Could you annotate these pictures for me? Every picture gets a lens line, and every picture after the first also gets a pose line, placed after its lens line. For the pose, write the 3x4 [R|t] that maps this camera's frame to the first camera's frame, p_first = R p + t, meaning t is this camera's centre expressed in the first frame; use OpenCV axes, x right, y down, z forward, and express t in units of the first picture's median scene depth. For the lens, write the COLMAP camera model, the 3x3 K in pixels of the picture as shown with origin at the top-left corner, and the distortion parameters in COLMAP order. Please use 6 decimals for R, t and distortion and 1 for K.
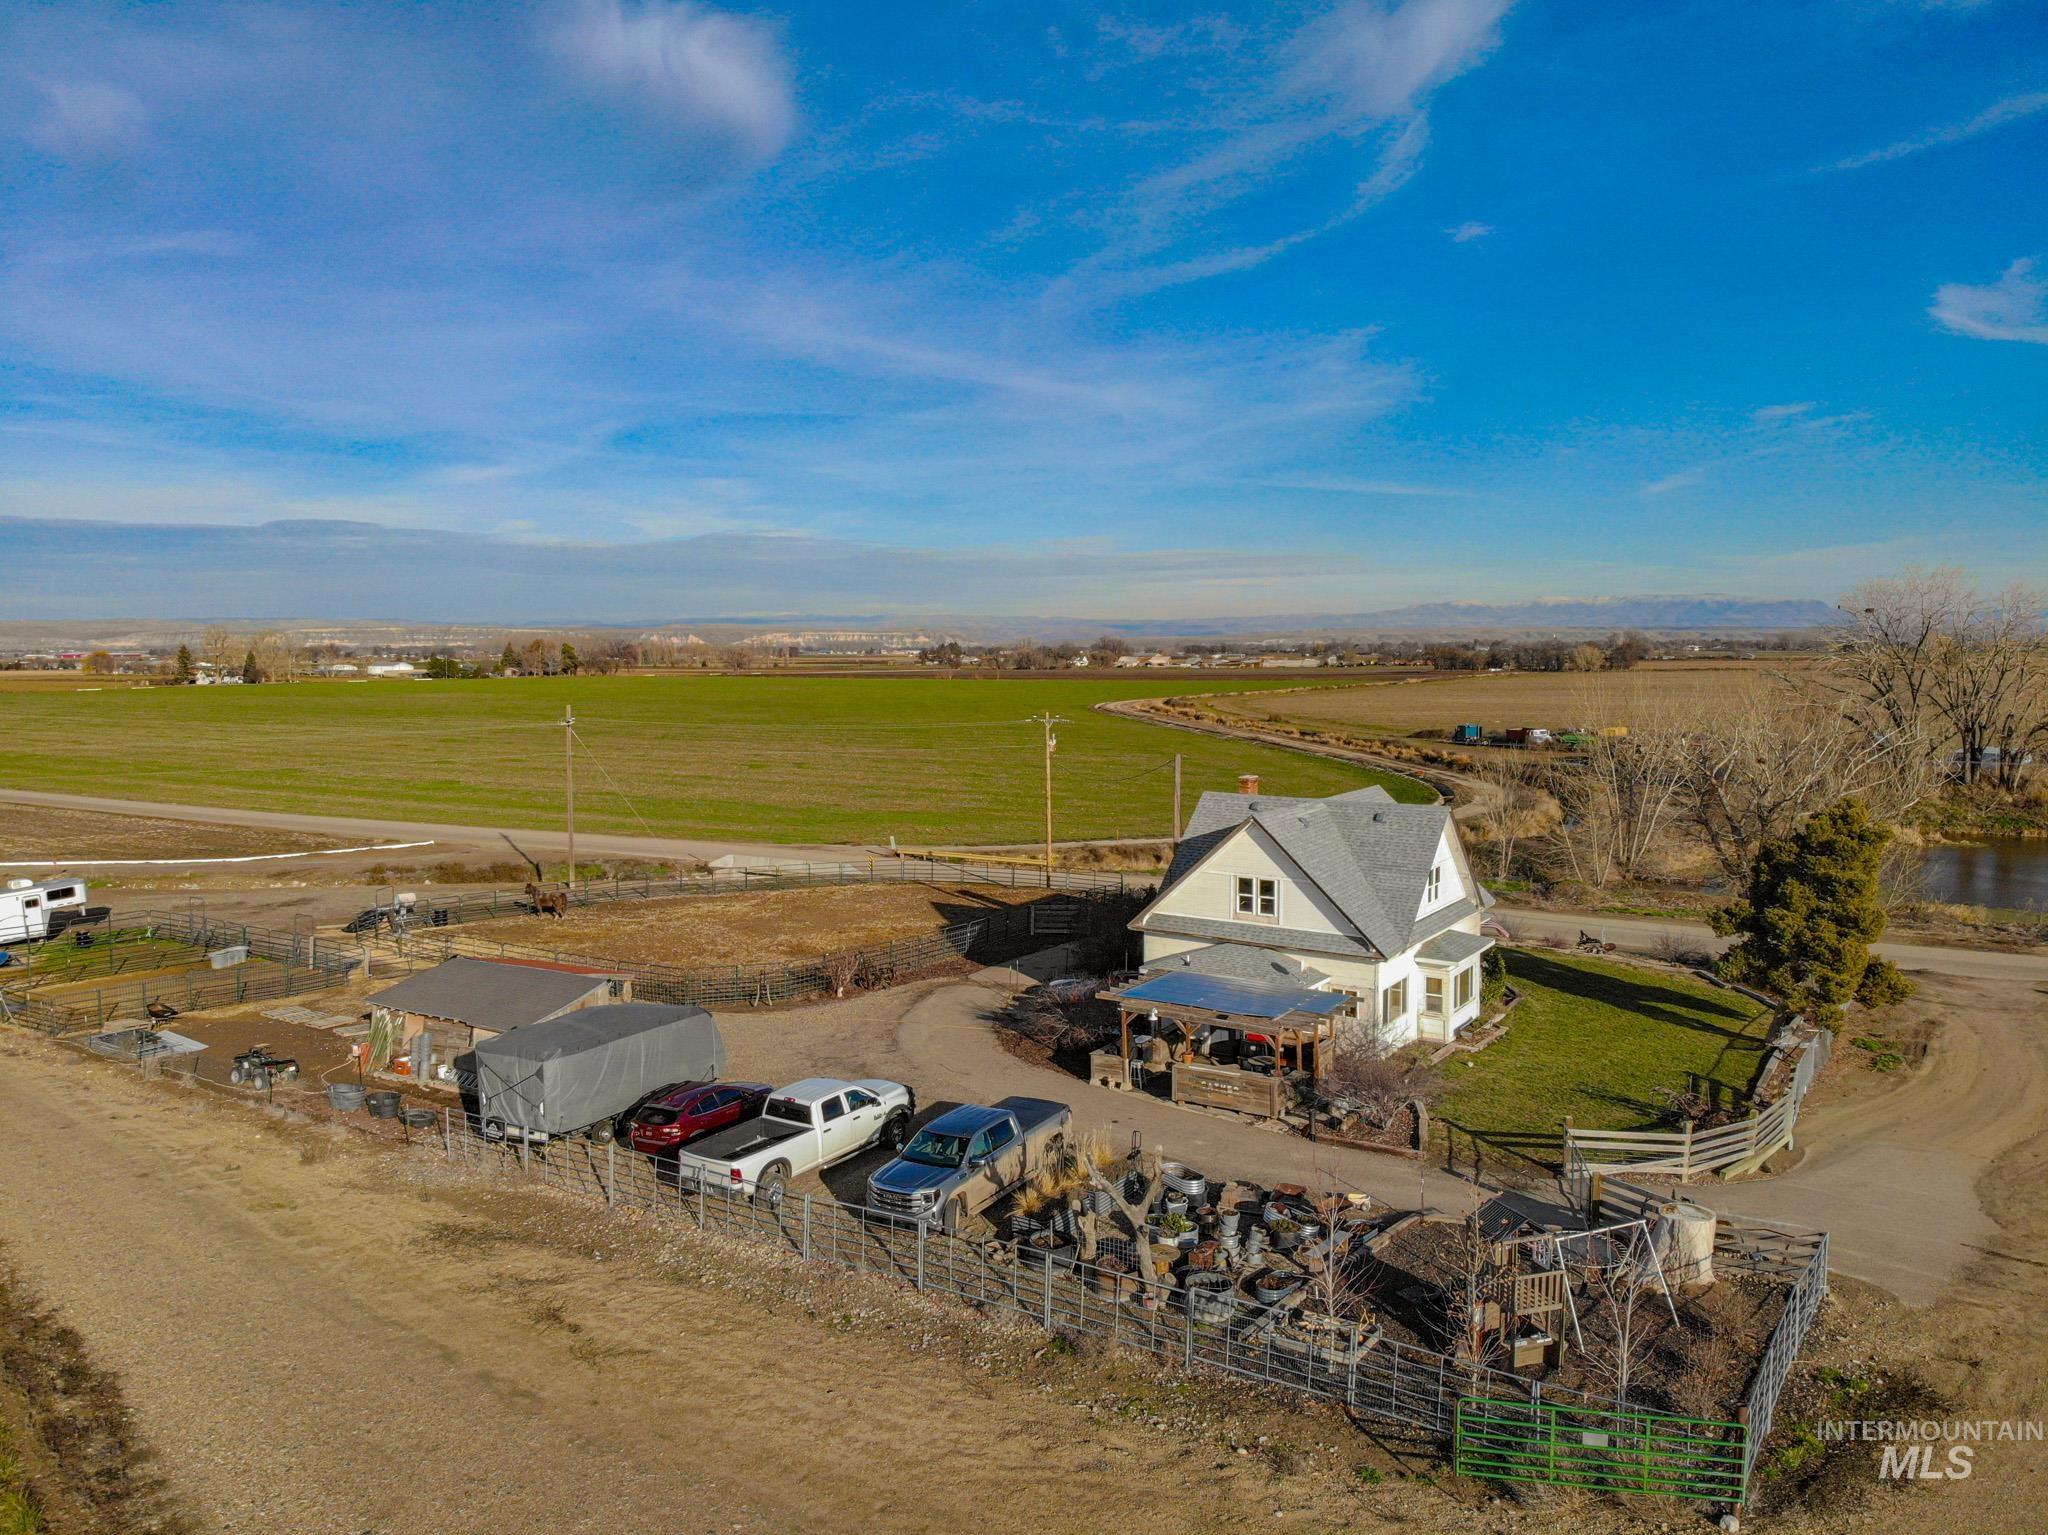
lens RADIAL K [[1528.9, 0, 1031.9], [0, 1528.9, 706.9], [0, 0, 1]] dist [0.086700, -0.213557]
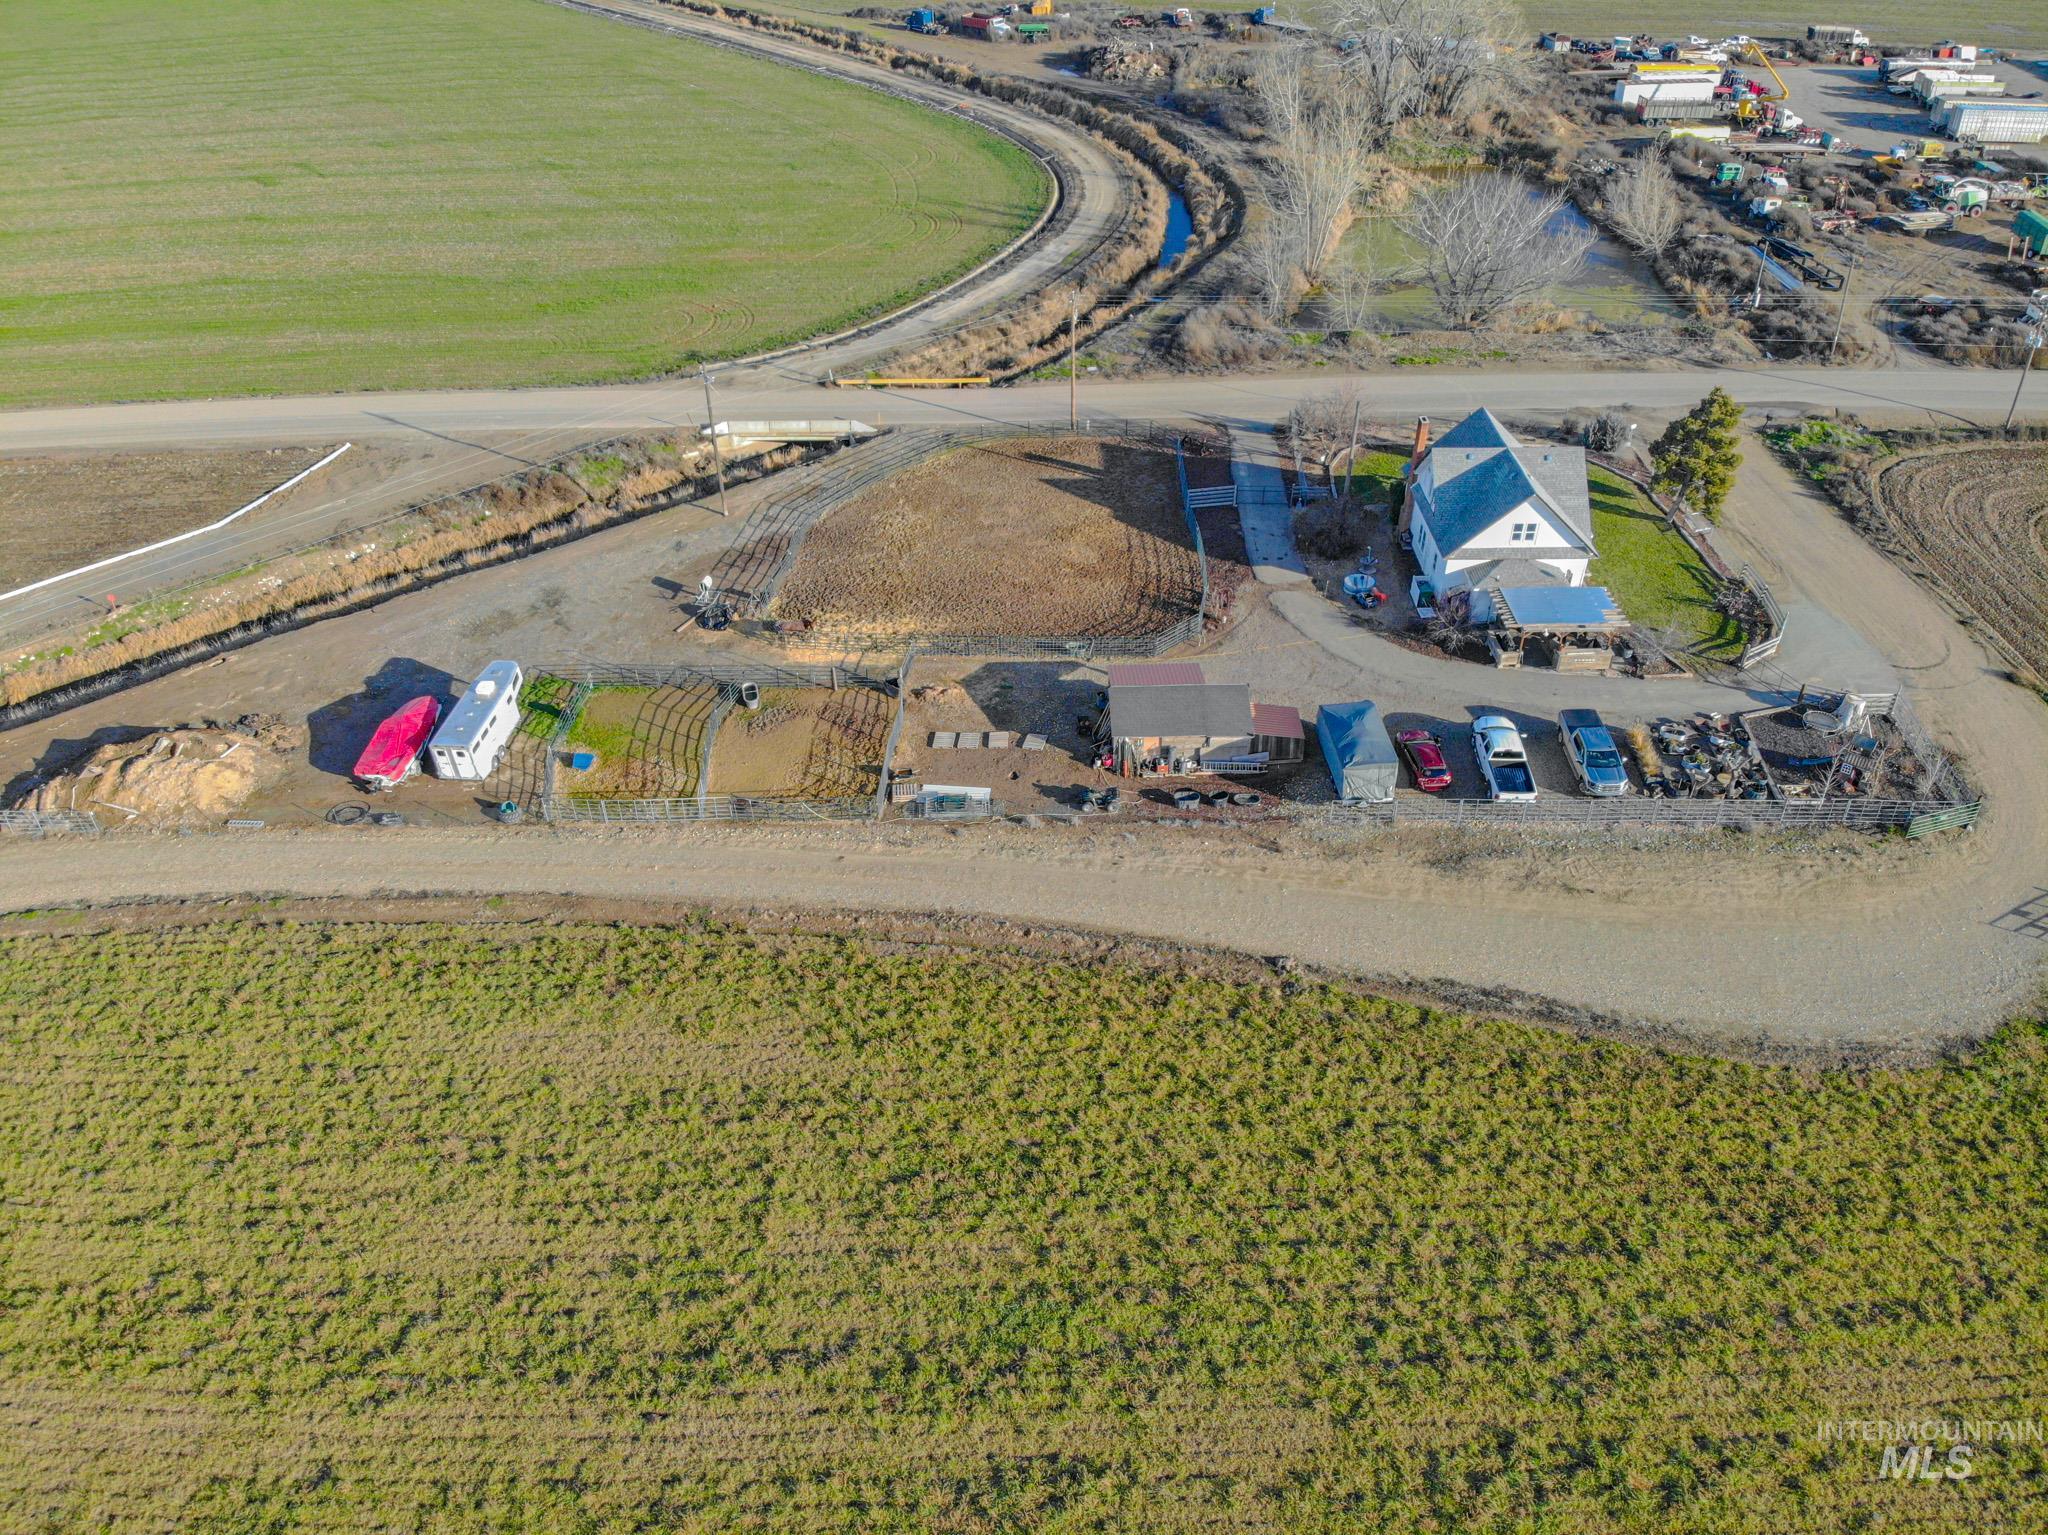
lens RADIAL K [[1528.9, 0, 1031.9], [0, 1528.9, 706.9], [0, 0, 1]] dist [0.086700, -0.213557]
pose [[0.843124, -0.306149, 0.442056, -0.837602], [0.028817, 0.846640, 0.531385, -0.473800], [-0.536946, -0.435285, 0.722646, -0.061882]]
